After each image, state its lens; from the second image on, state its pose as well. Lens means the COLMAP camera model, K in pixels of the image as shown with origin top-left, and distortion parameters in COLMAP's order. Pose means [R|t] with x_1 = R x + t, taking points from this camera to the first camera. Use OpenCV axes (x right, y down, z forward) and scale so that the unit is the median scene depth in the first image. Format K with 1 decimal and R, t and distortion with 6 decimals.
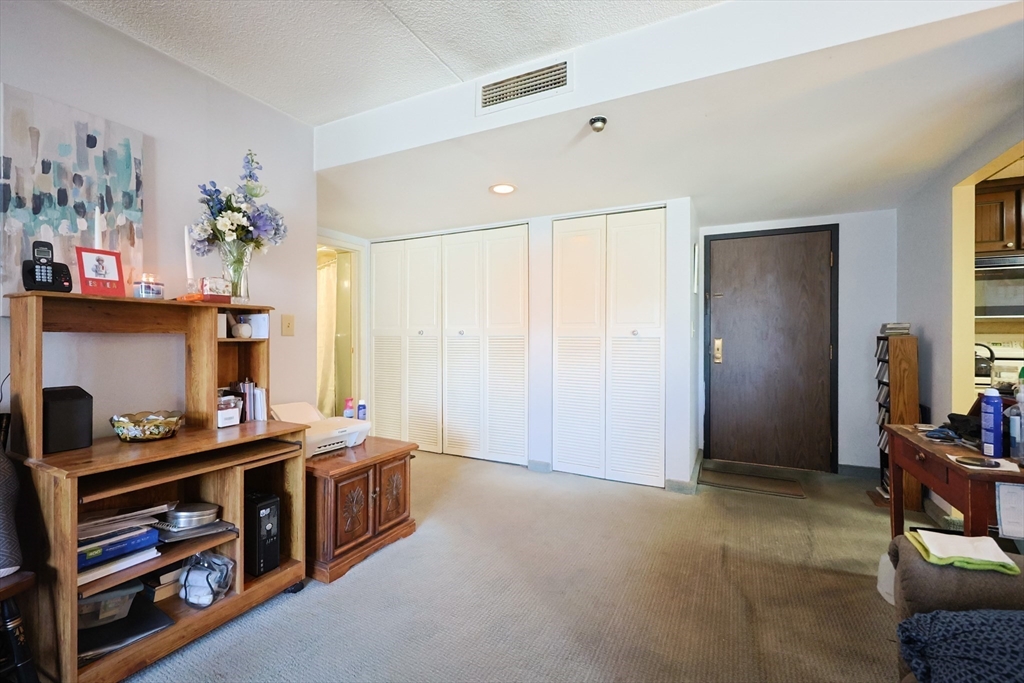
lens RADIAL K [[436.8, 0, 514.5], [0, 436.8, 340.2], [0, 0, 1]] dist [-0.002777, -0.000149]
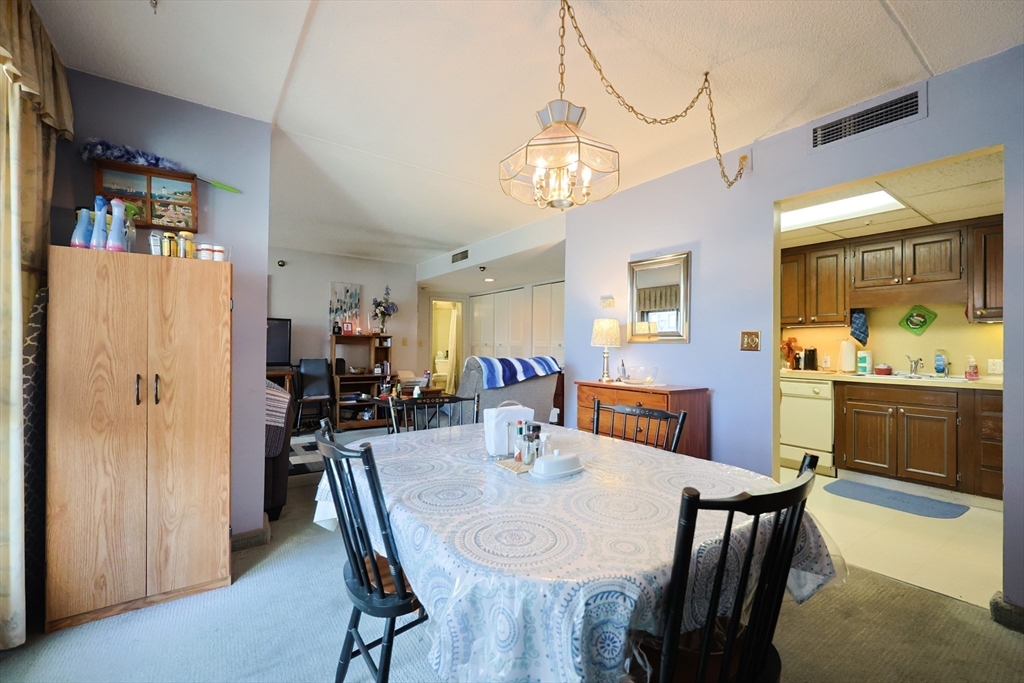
lens RADIAL K [[433.4, 0, 514.7], [0, 433.4, 344.2], [0, 0, 1]] dist [-0.000127, -0.000197]
pose [[0.888514, 0.004391, -0.458828, 1.396450], [-0.010920, 0.999873, -0.011576, 0.005007], [0.458719, 0.015296, 0.888450, -1.132927]]
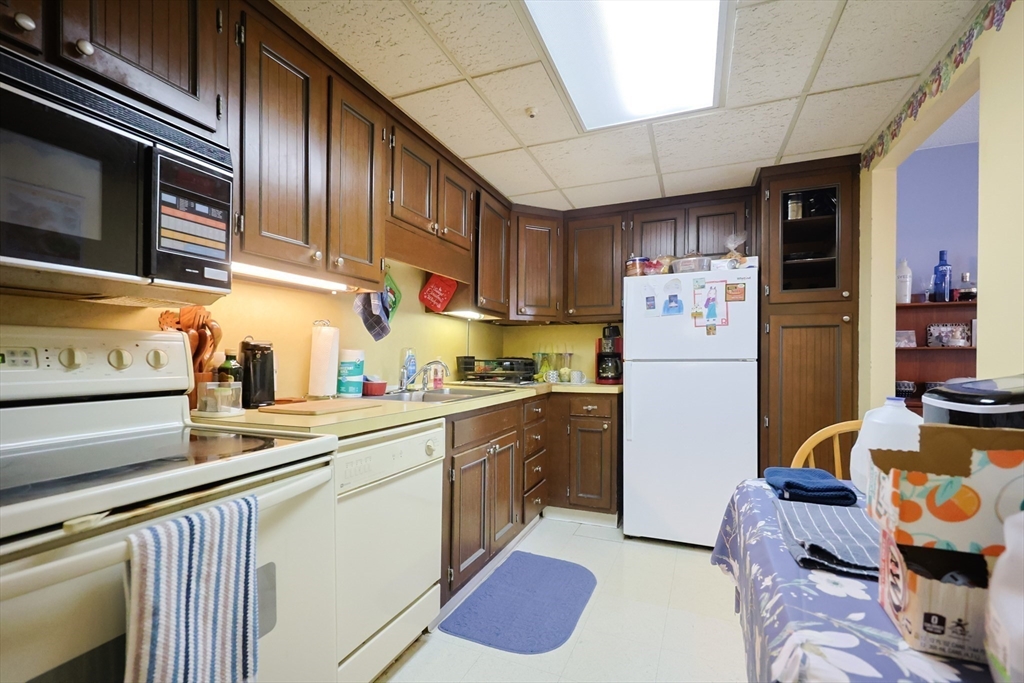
lens RADIAL K [[445.1, 0, 508.4], [0, 445.1, 364.7], [0, 0, 1]] dist [0.000629, 0.000099]
pose [[-0.064380, -0.016303, 0.997792, 0.968783], [0.003102, 0.999858, 0.016537, 0.012682], [-0.997921, 0.004160, -0.064320, 0.824139]]
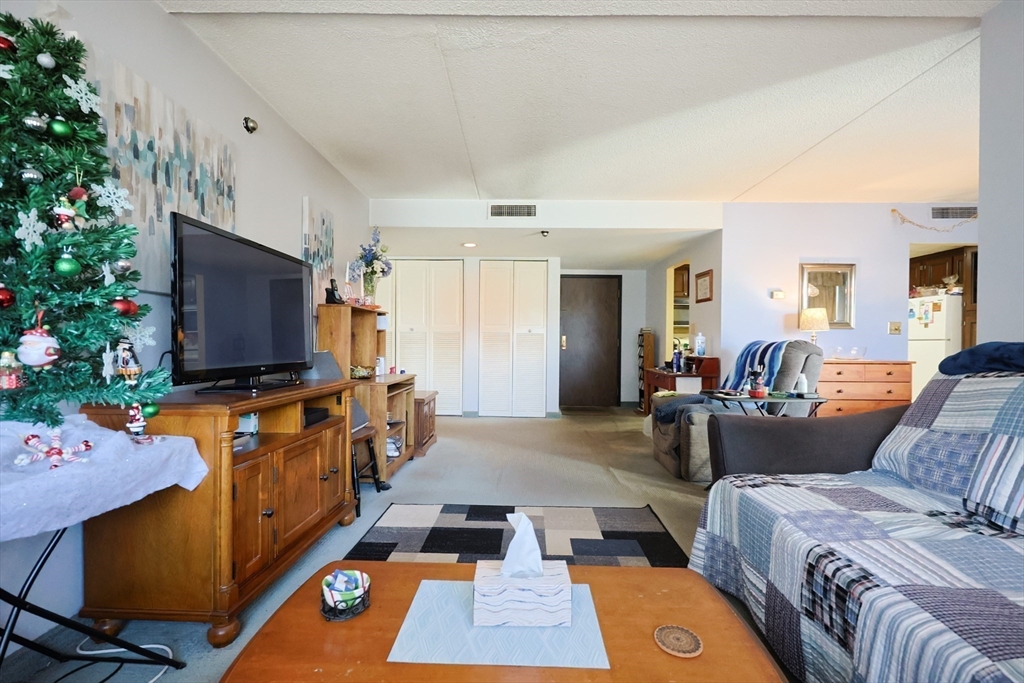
lens RADIAL K [[433.4, 0, 514.7], [0, 433.4, 344.2], [0, 0, 1]] dist [-0.000127, -0.000197]
pose [[0.900101, 0.002543, 0.435673, -0.767663], [-0.004961, 0.999978, 0.004411, 0.042544], [-0.435653, -0.006131, 0.900094, -0.768024]]
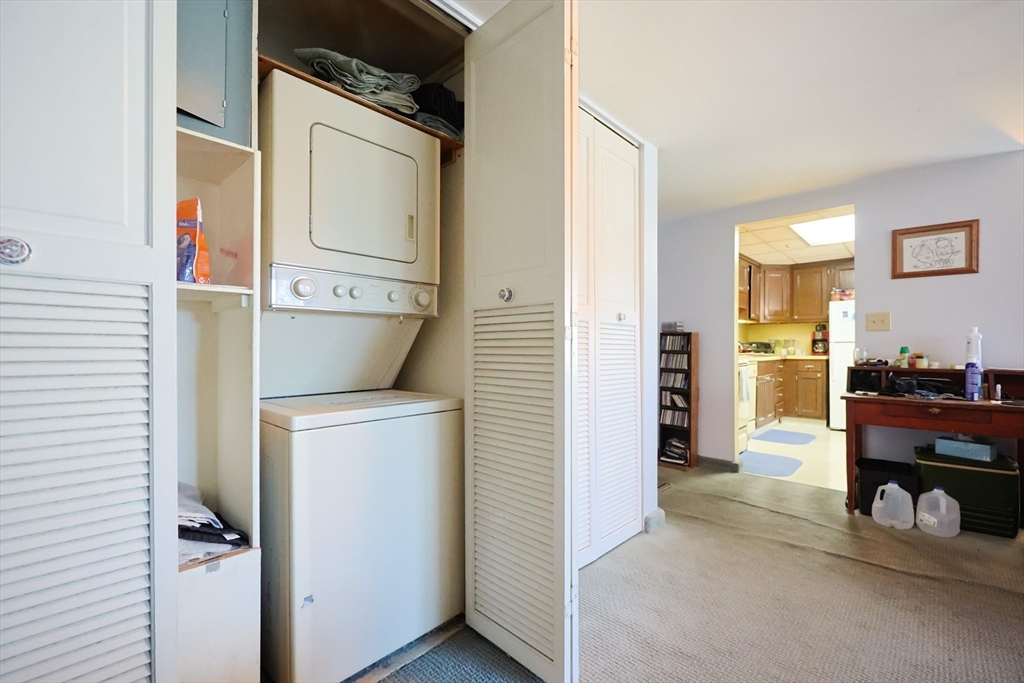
lens RADIAL K [[434.2, 0, 510.8], [0, 434.2, 348.6], [0, 0, 1]] dist [-0.001647, -0.000269]
pose [[0.295041, -0.002757, 0.955481, -0.583333], [0.006346, 0.999979, 0.000926, 0.041975], [-0.955463, 0.005790, 0.295053, 1.384413]]
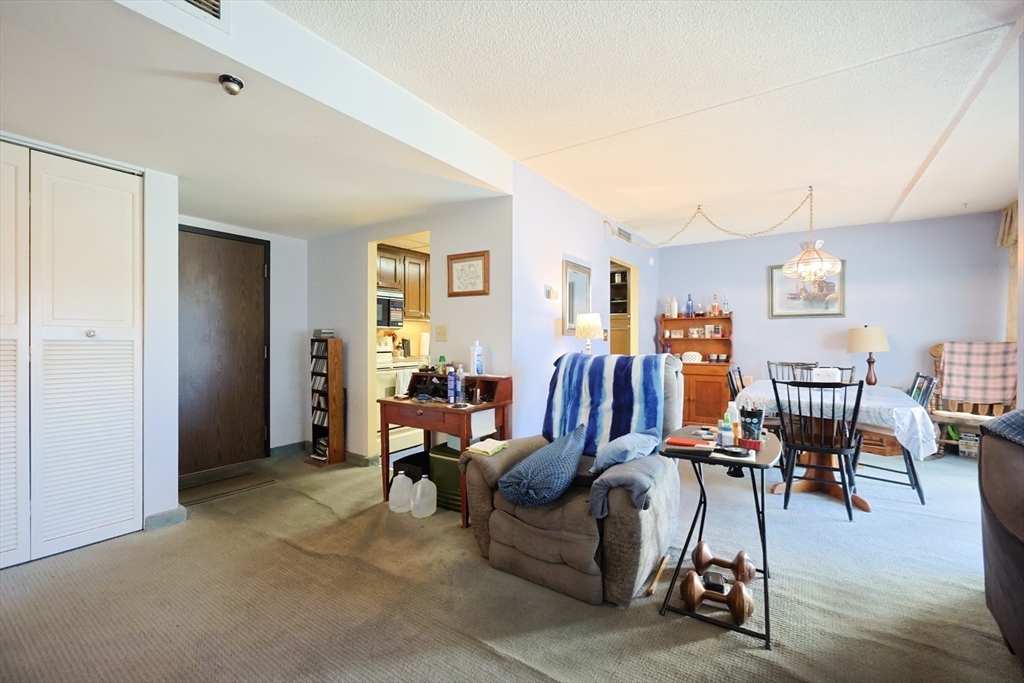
lens RADIAL K [[433.7, 0, 512.0], [0, 433.7, 341.5], [0, 0, 1]] dist [-0.000772, 0.000180]
pose [[0.135504, -0.007276, 0.990750, -0.481762], [0.003222, 0.999971, 0.006903, -0.010050], [-0.990771, 0.002257, 0.135524, 0.313072]]
